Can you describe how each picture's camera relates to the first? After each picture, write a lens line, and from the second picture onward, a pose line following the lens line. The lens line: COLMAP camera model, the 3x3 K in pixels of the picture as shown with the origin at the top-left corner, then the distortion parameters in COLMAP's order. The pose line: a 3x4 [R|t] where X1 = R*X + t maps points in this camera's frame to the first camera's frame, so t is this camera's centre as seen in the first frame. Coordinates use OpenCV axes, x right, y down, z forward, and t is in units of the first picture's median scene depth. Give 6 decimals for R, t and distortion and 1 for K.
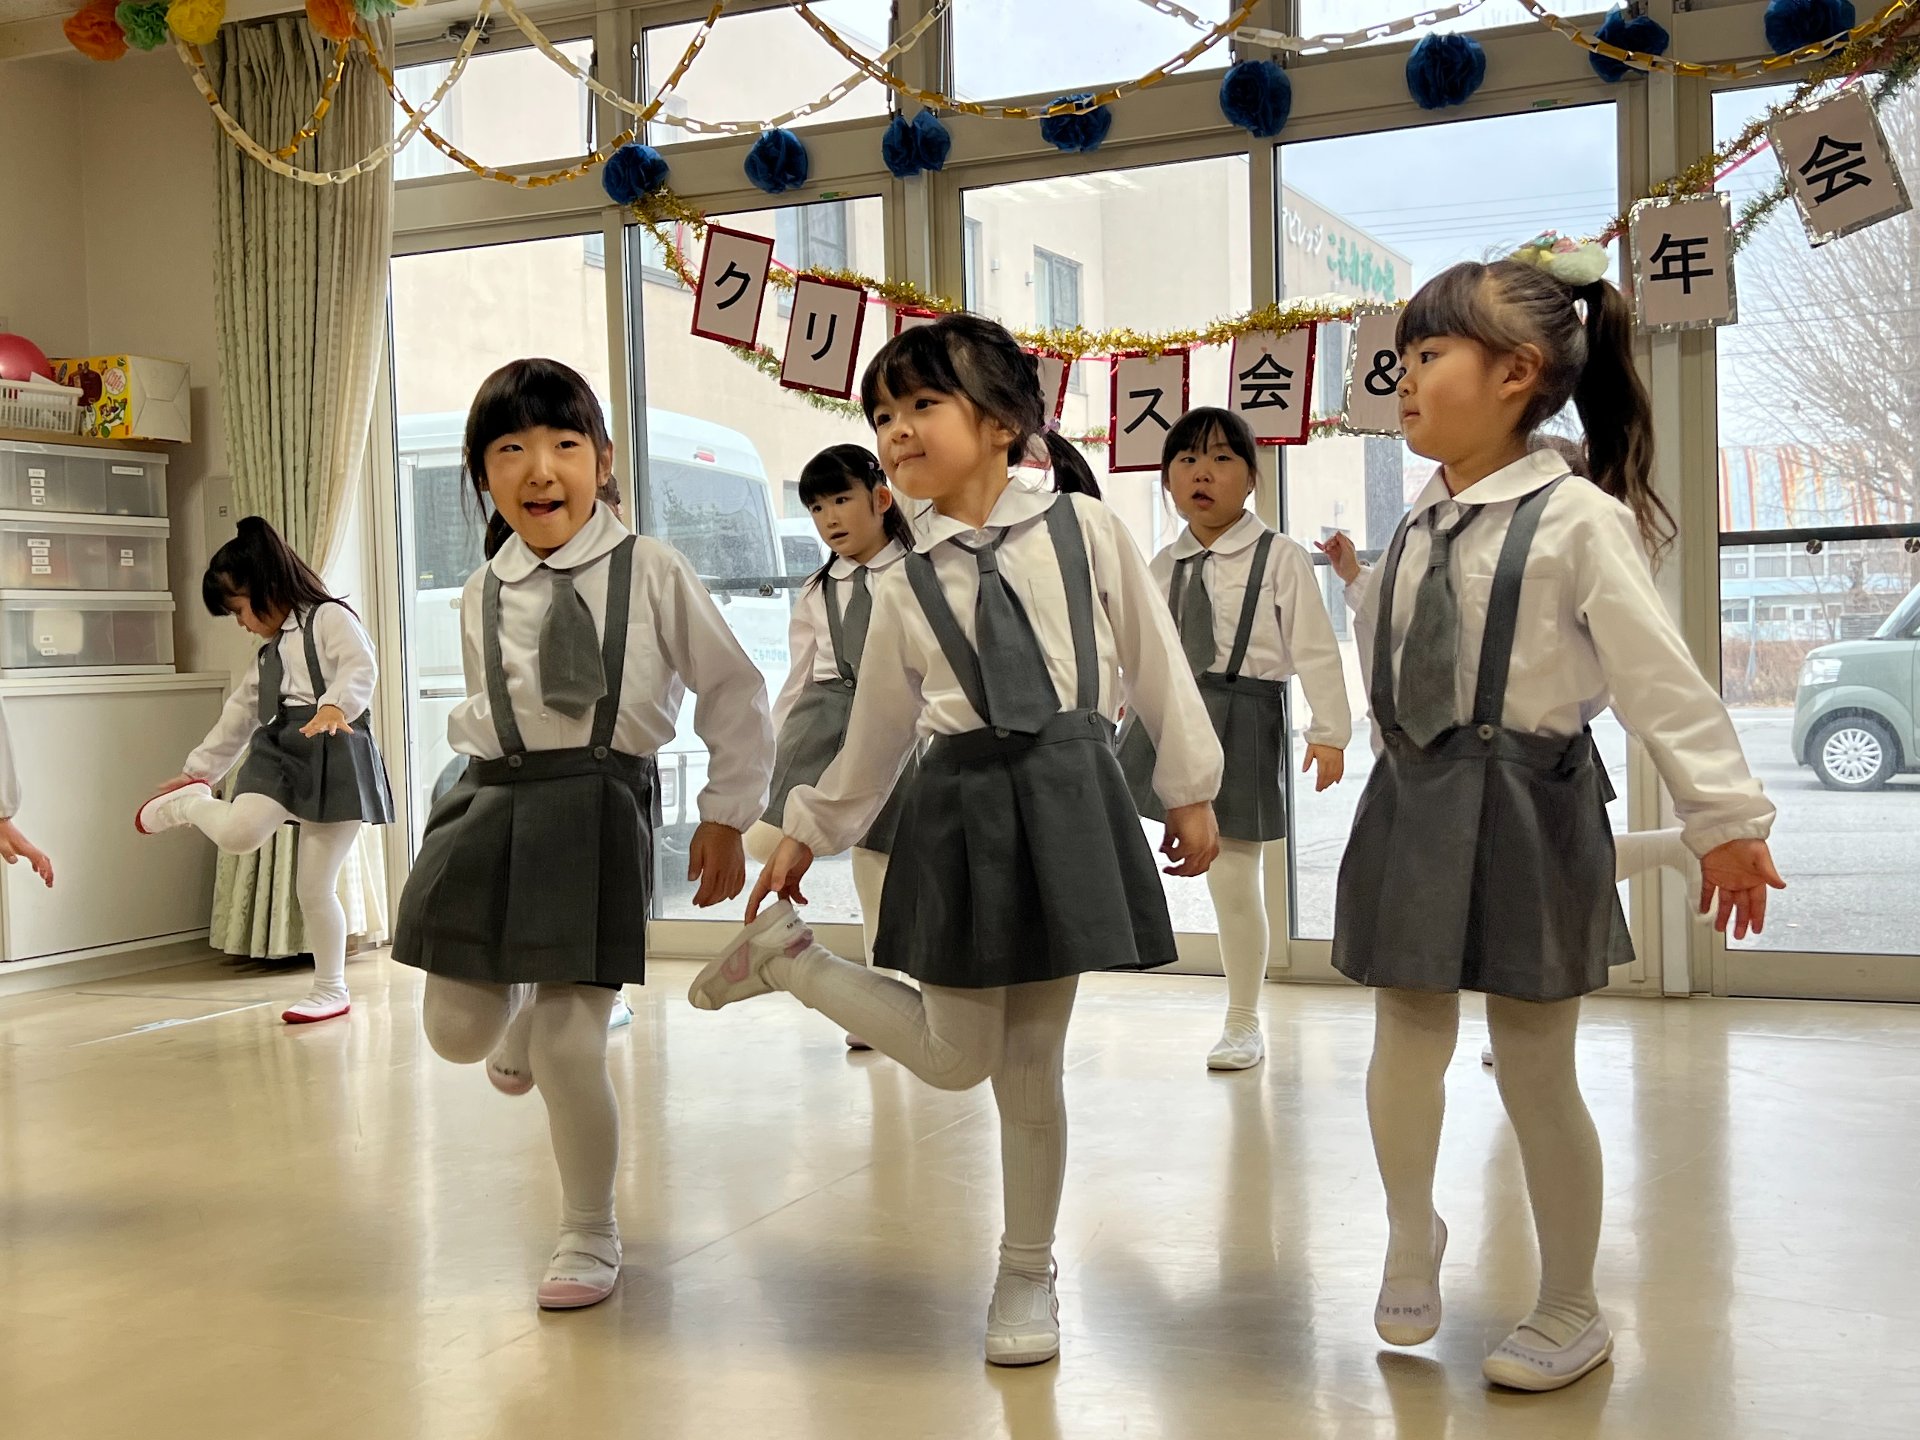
lens RADIAL K [[2266.2, 0, 960.0], [0, 2266.2, 720.0], [0, 0, 1]] dist [0.135544, -0.328745]
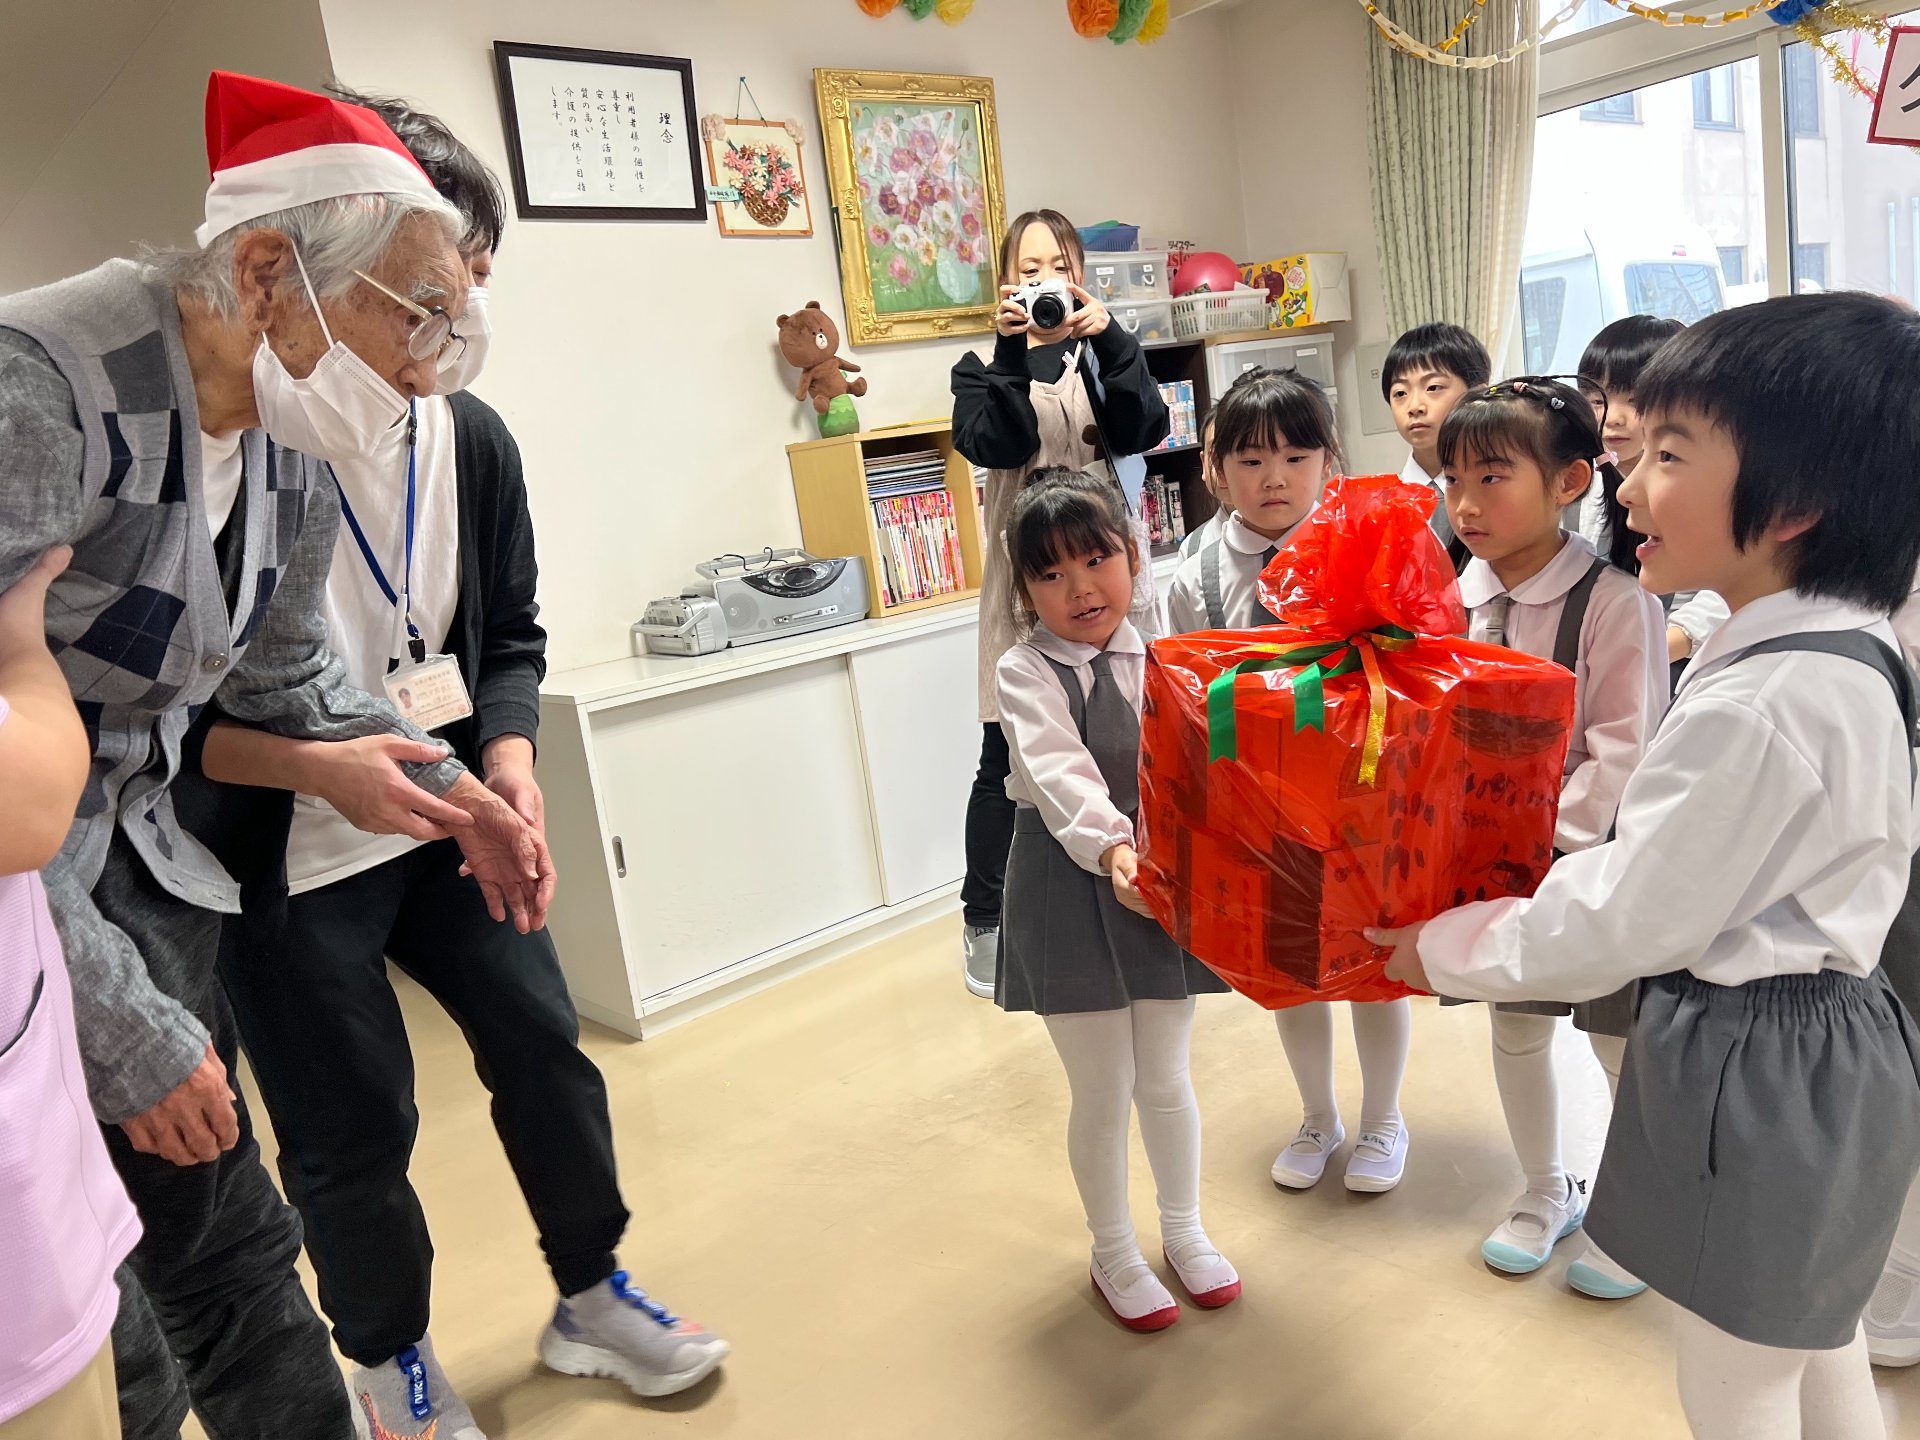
lens RADIAL K [[1500.9, 0, 960.0], [0, 1500.9, 720.0], [0, 0, 1]] dist [0.046708, -0.047494]
pose [[0.914180, -0.030634, -0.404150, -0.226725], [0.102986, 0.981970, 0.158521, -0.066704], [0.392007, -0.186538, 0.900852, 0.184273]]
